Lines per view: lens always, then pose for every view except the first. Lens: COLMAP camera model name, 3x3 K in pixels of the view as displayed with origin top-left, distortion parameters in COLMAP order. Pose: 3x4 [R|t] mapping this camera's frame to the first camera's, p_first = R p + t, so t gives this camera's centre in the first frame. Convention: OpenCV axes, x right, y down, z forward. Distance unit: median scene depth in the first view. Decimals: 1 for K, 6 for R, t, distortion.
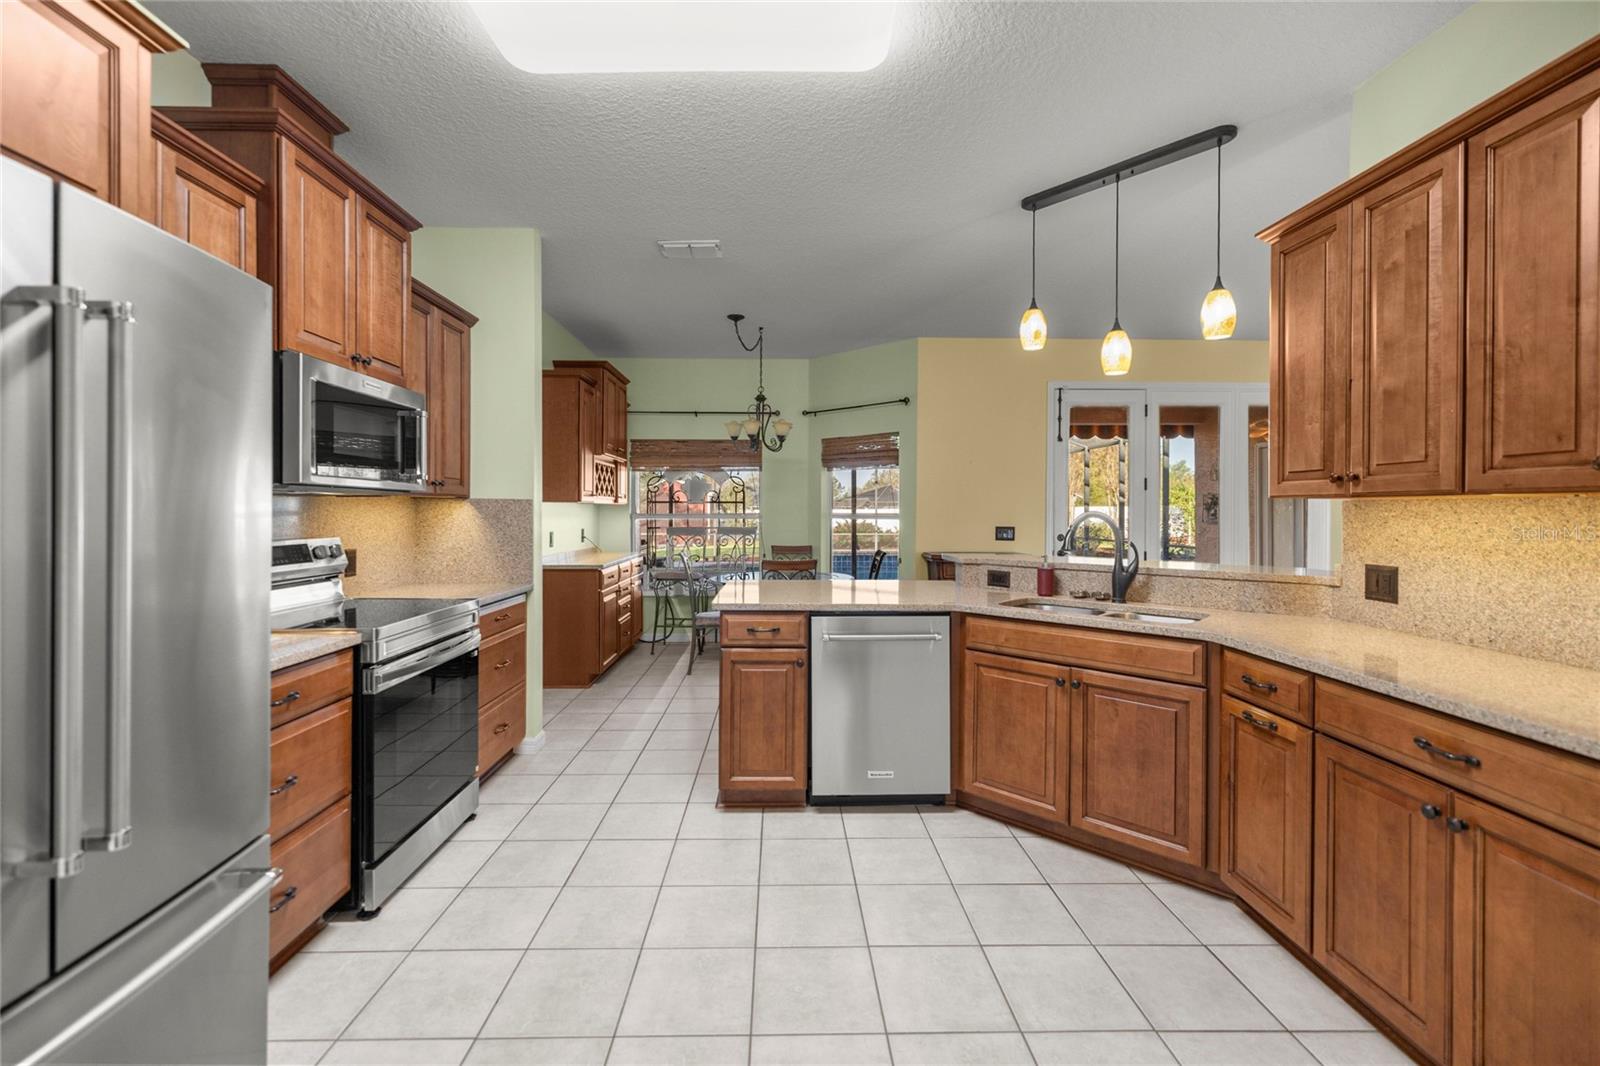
lens RADIAL K [[687.5, 0, 790.5], [0, 687.5, 519.7], [0, 0, 1]] dist [0.000950, 0.000686]
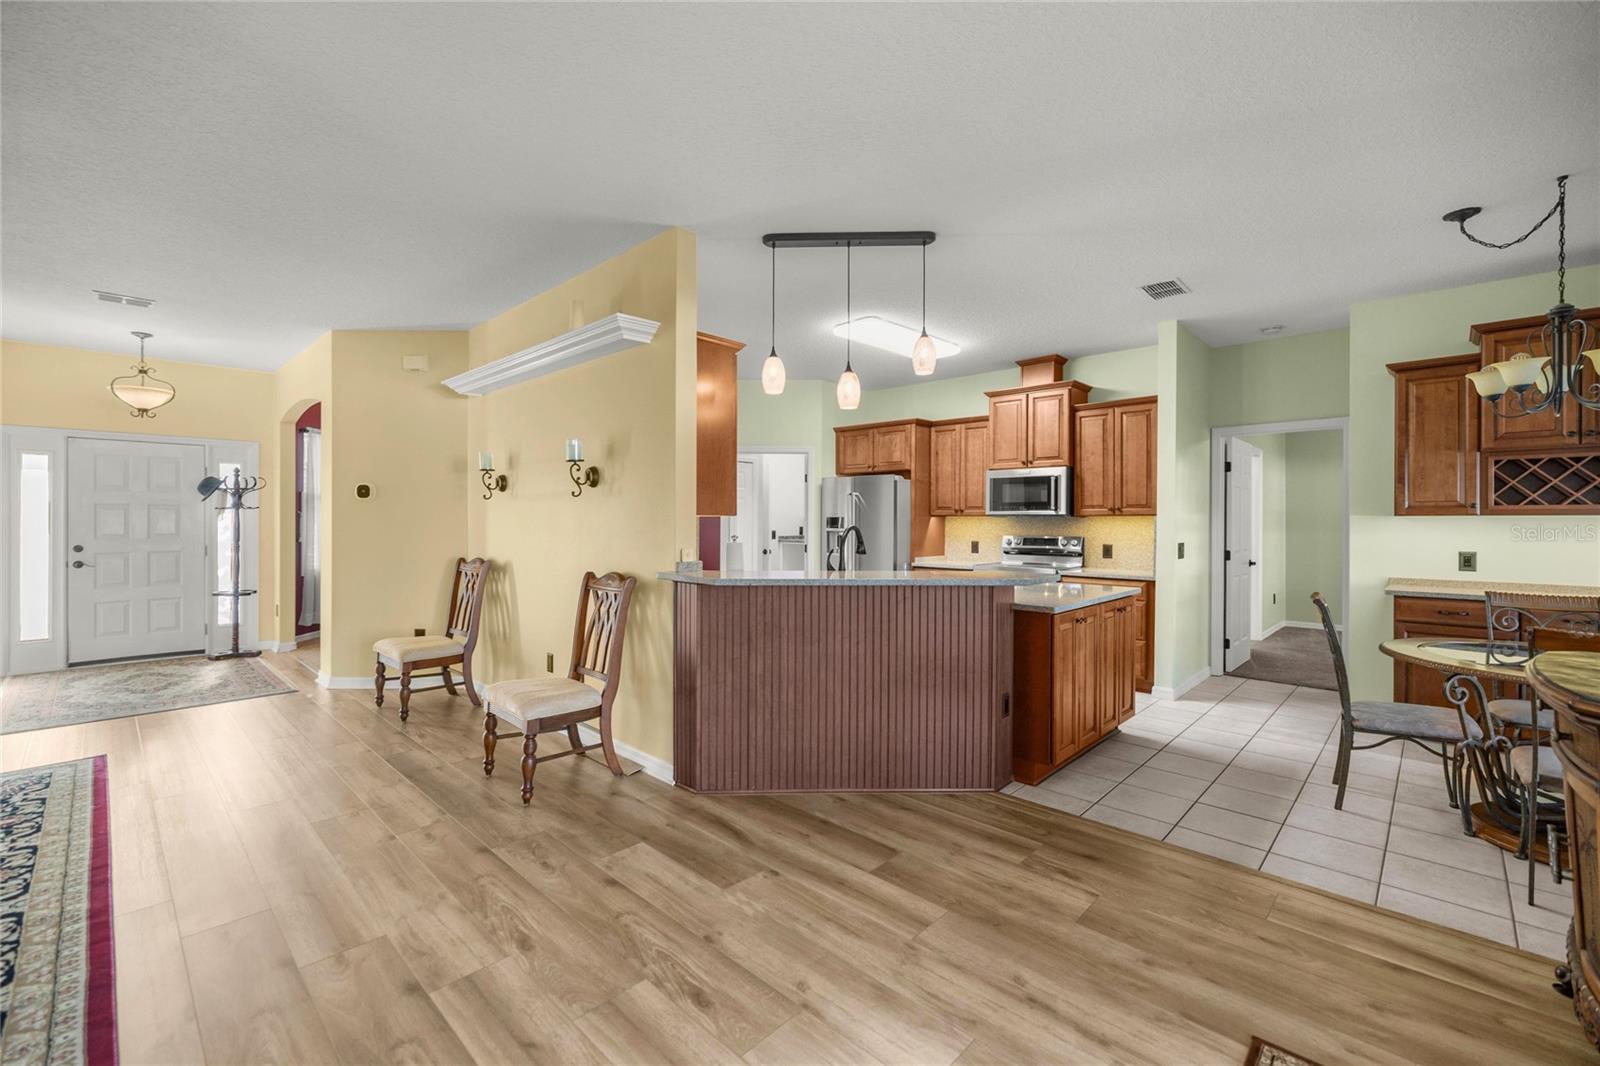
lens RADIAL K [[673.9, 0, 793.5], [0, 673.9, 518.4], [0, 0, 1]] dist [0.000469, -0.000047]
pose [[-0.707601, -0.003585, -0.706603, 0.602632], [-0.012659, 0.999891, 0.007604, -0.013884], [0.706499, 0.014326, -0.707569, 0.785314]]
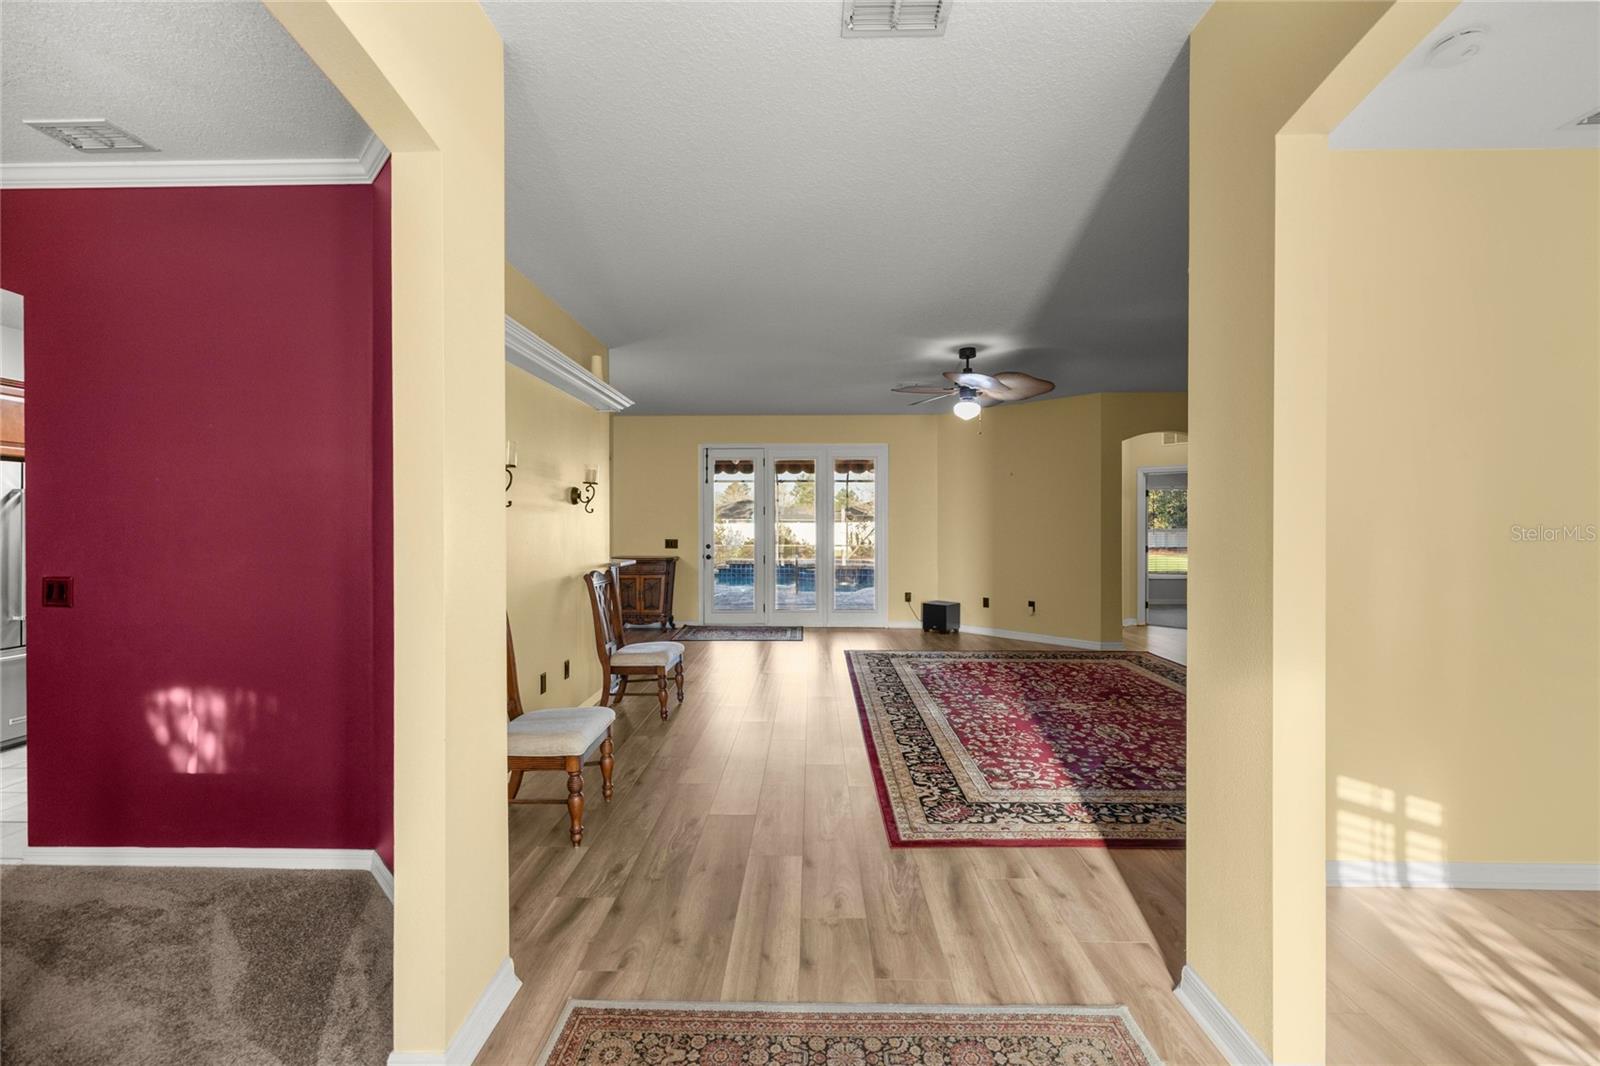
lens RADIAL K [[667.1, 0, 796.8], [0, 667.1, 528.9], [0, 0, 1]] dist [-0.001946, 0.000404]
pose [[0.999151, -0.004600, -0.040931, 0.569392], [0.004585, 0.999989, -0.000467, -0.008634], [0.040933, 0.000279, 0.999162, -0.422706]]
